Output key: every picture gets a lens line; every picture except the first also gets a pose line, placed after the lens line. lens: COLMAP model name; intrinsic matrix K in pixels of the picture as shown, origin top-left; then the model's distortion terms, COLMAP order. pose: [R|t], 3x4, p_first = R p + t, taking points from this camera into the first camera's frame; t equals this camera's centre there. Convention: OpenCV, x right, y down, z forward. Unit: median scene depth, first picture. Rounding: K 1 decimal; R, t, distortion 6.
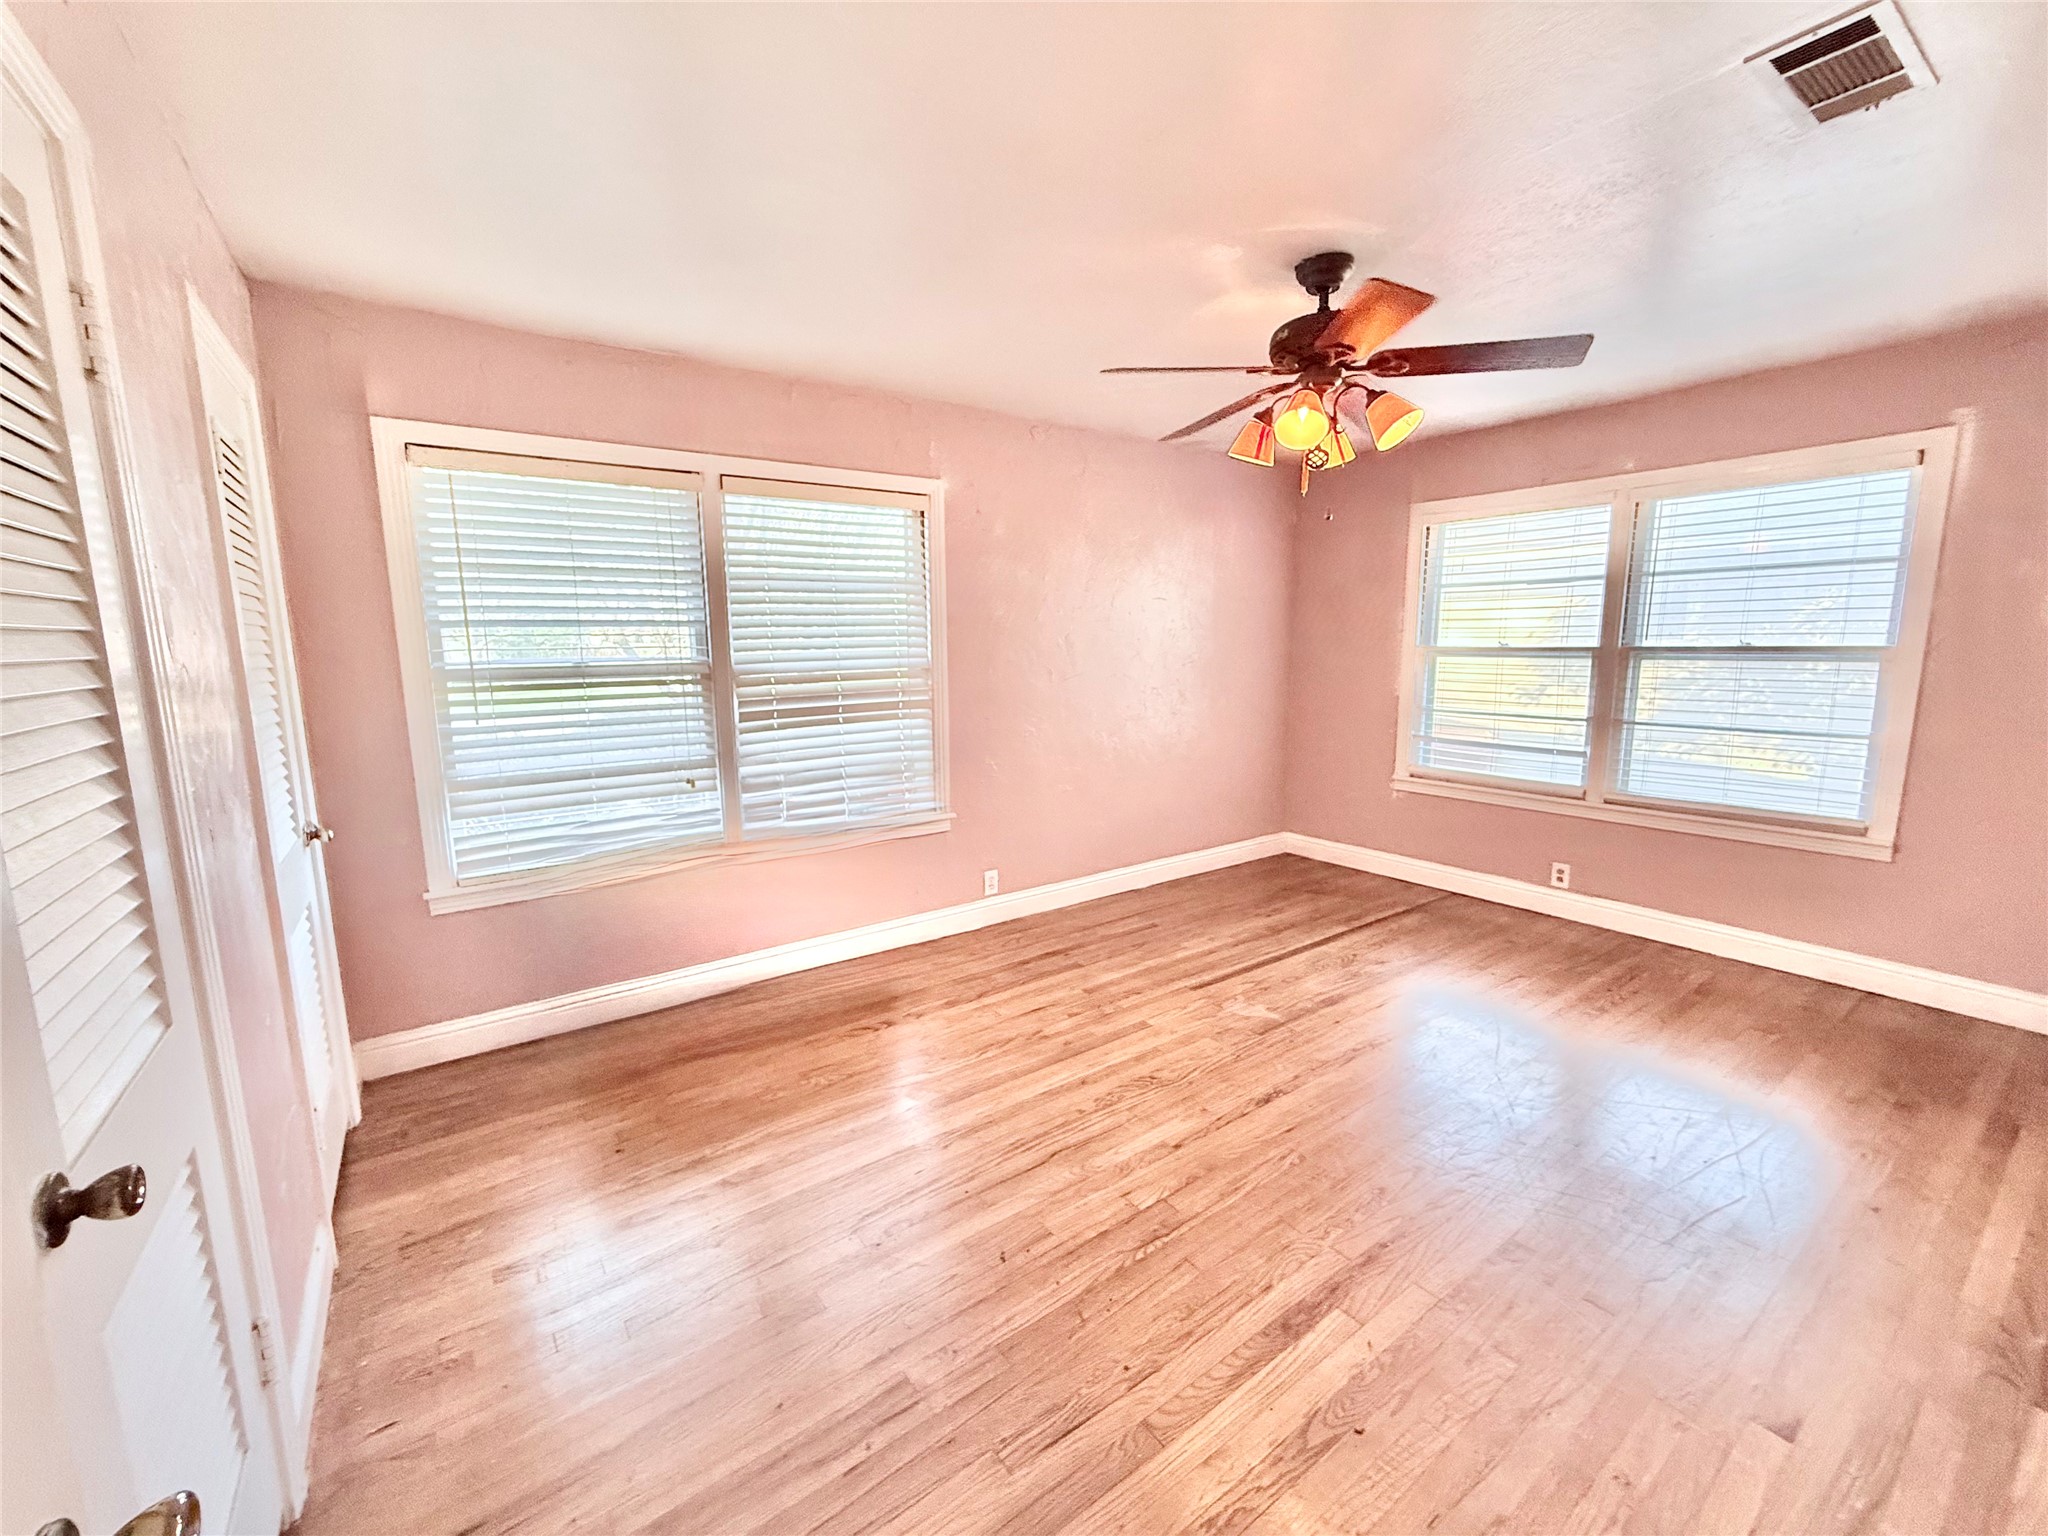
lens RADIAL K [[823.2, 0, 1017.7], [0, 823.2, 770.5], [0, 0, 1]] dist [-0.001226, 0.000239]
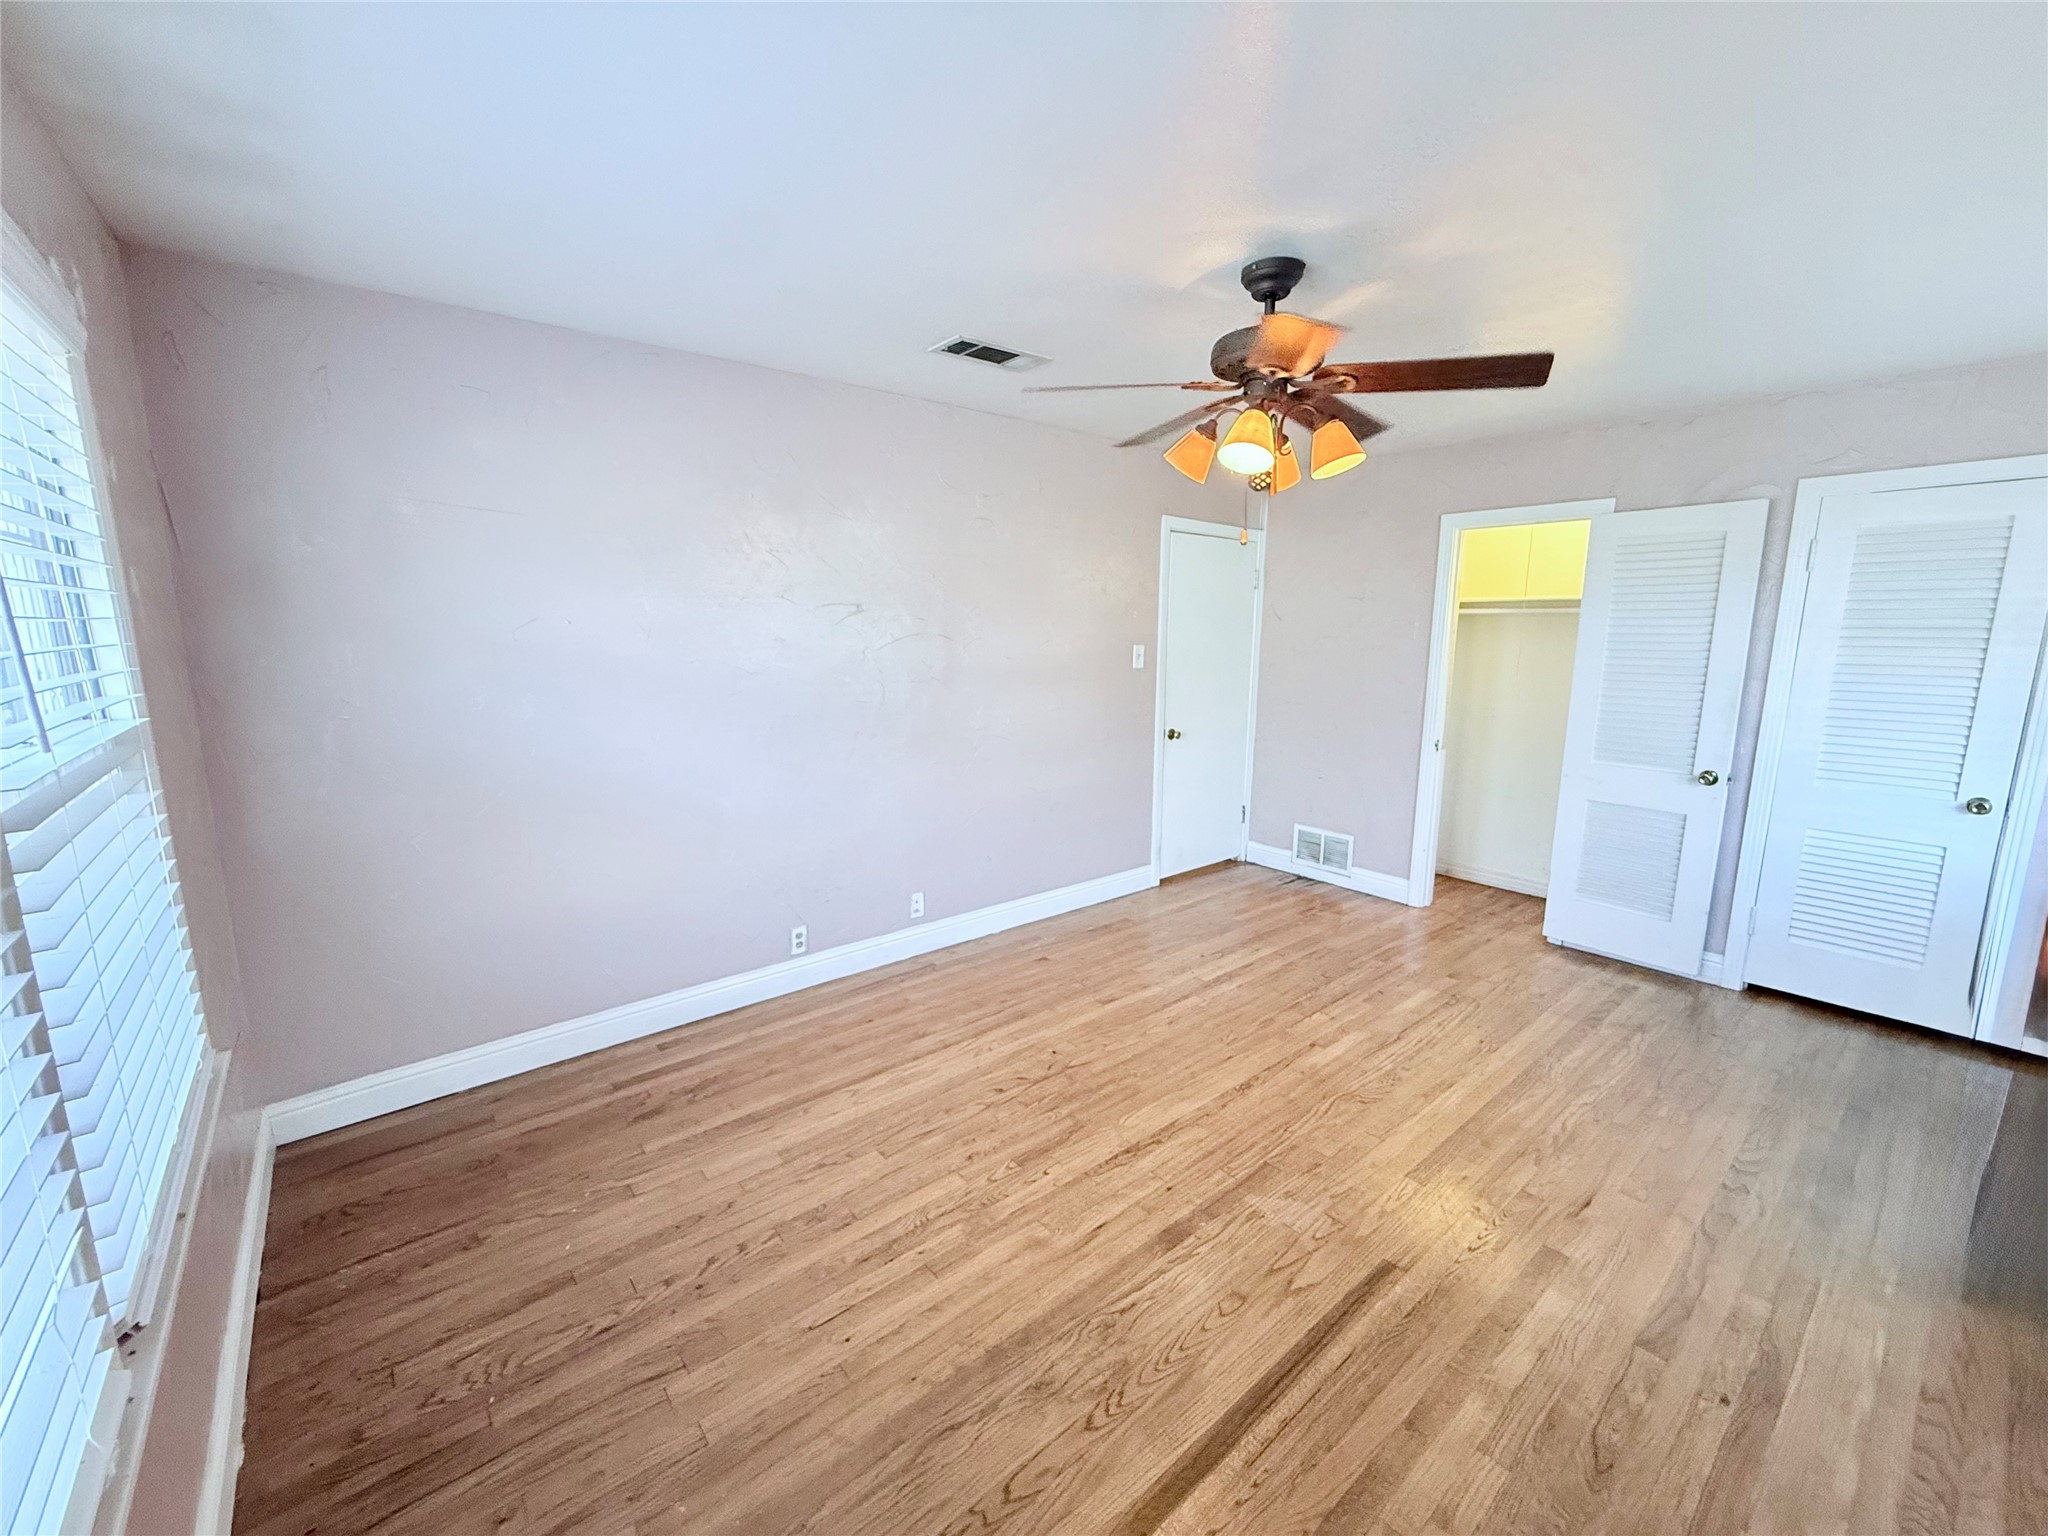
lens RADIAL K [[823.2, 0, 1034.4], [0, 823.2, 770.2], [0, 0, 1]] dist [-0.001226, 0.000239]
pose [[-0.995527, 0.026903, -0.090569, 0.628796], [-0.003606, 0.947085, 0.320962, -0.321360], [0.094412, 0.319853, -0.942752, 1.739579]]
